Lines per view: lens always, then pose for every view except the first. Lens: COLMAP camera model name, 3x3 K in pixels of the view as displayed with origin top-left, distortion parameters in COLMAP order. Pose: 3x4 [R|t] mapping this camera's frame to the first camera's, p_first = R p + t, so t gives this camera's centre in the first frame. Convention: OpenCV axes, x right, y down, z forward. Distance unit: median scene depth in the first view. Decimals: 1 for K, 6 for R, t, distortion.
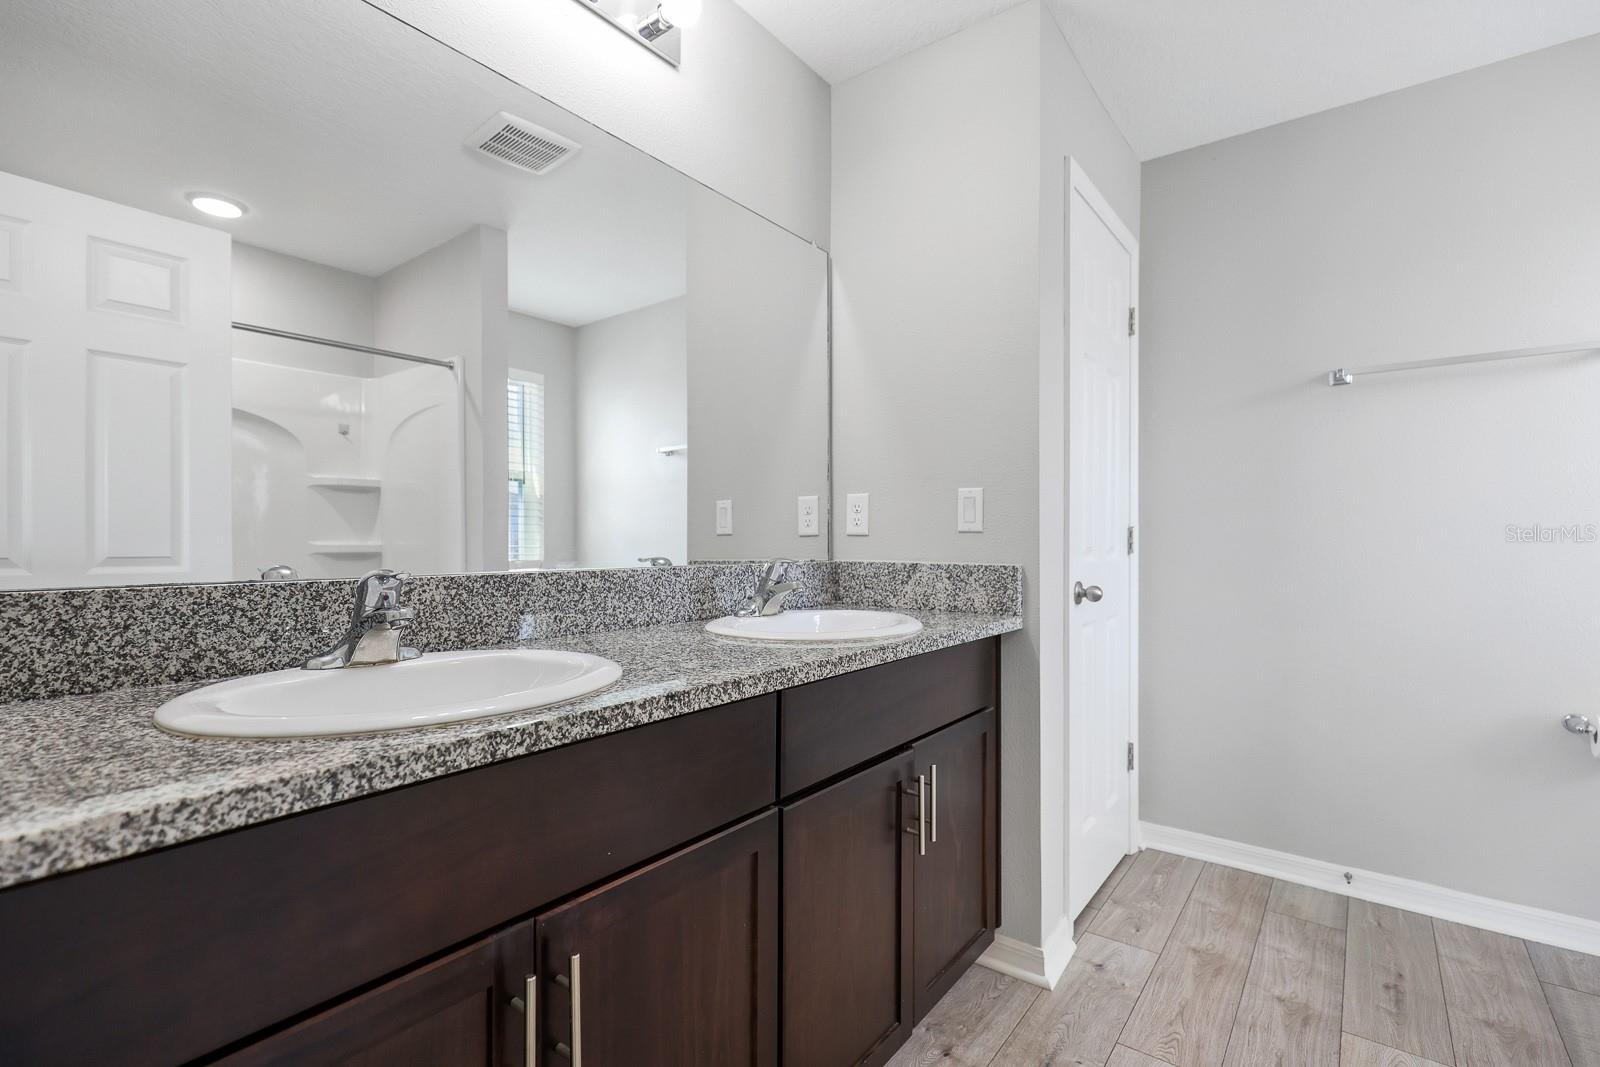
lens RADIAL K [[758.2, 0, 805.7], [0, 758.2, 538.4], [0, 0, 1]] dist [0.000746, -0.000526]
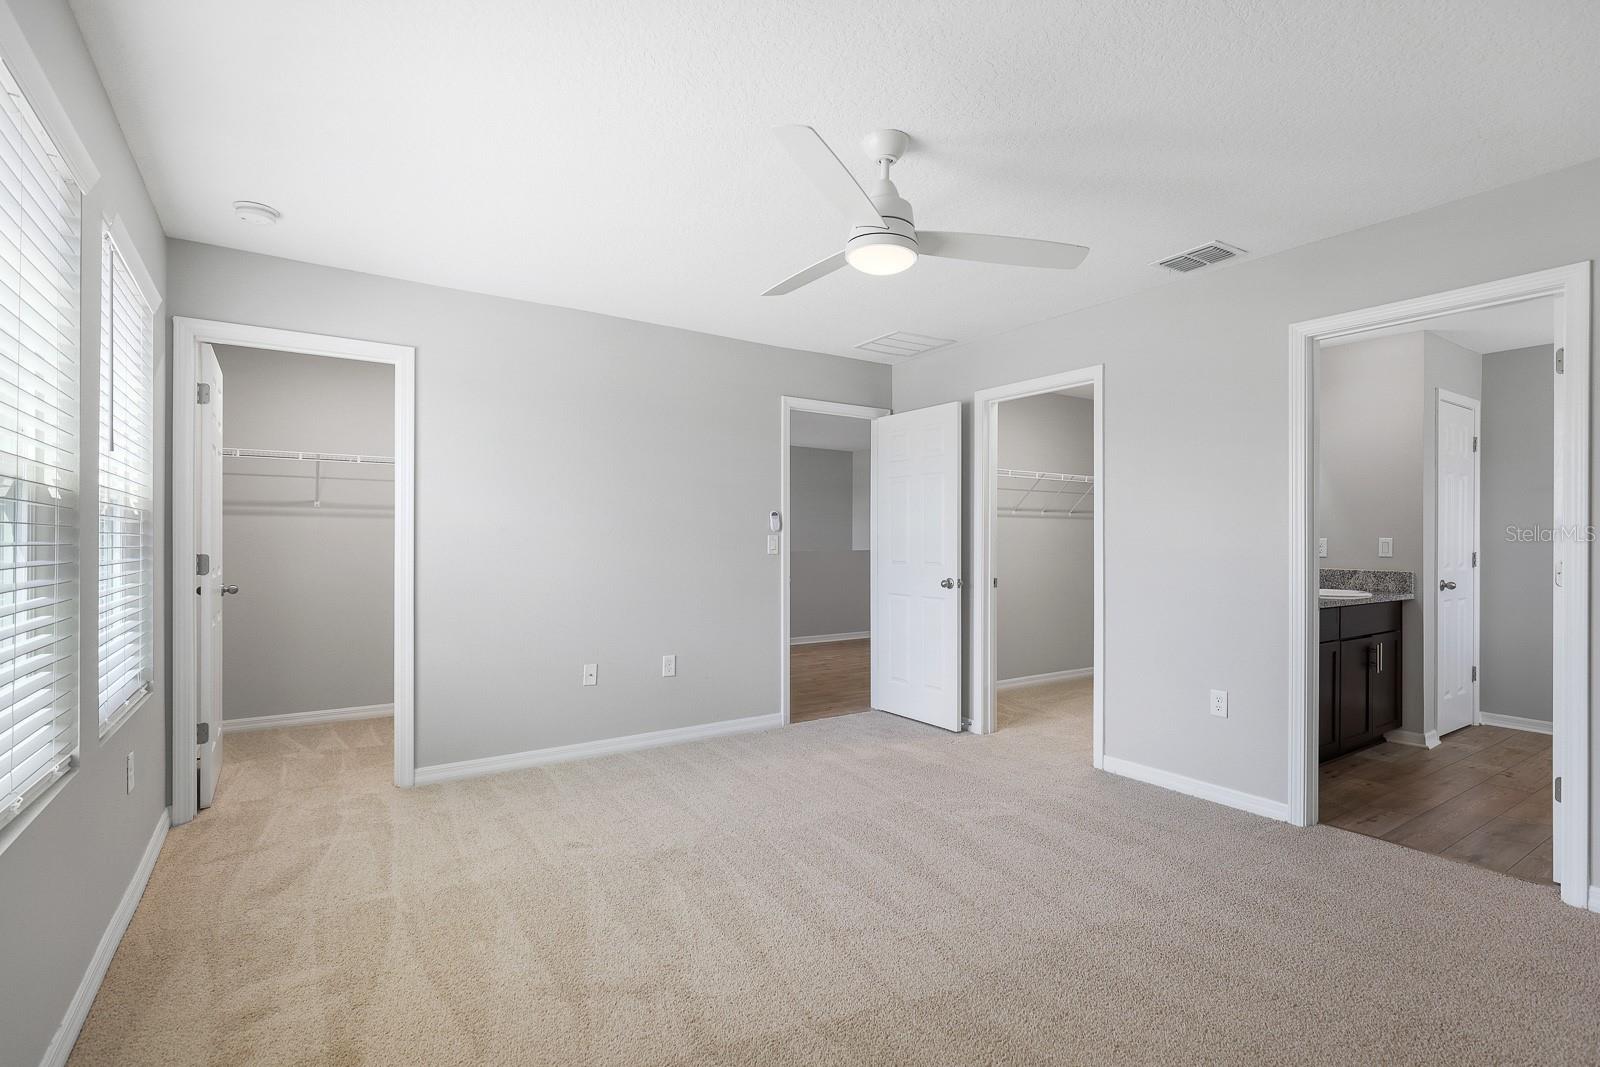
lens RADIAL K [[758.2, 0, 805.7], [0, 758.2, 538.4], [0, 0, 1]] dist [0.000746, -0.000526]
pose [[0.943985, 0.002021, -0.329982, -0.665167], [-0.001740, 0.999998, 0.001148, -0.062760], [0.329984, -0.000510, 0.943986, -1.702305]]
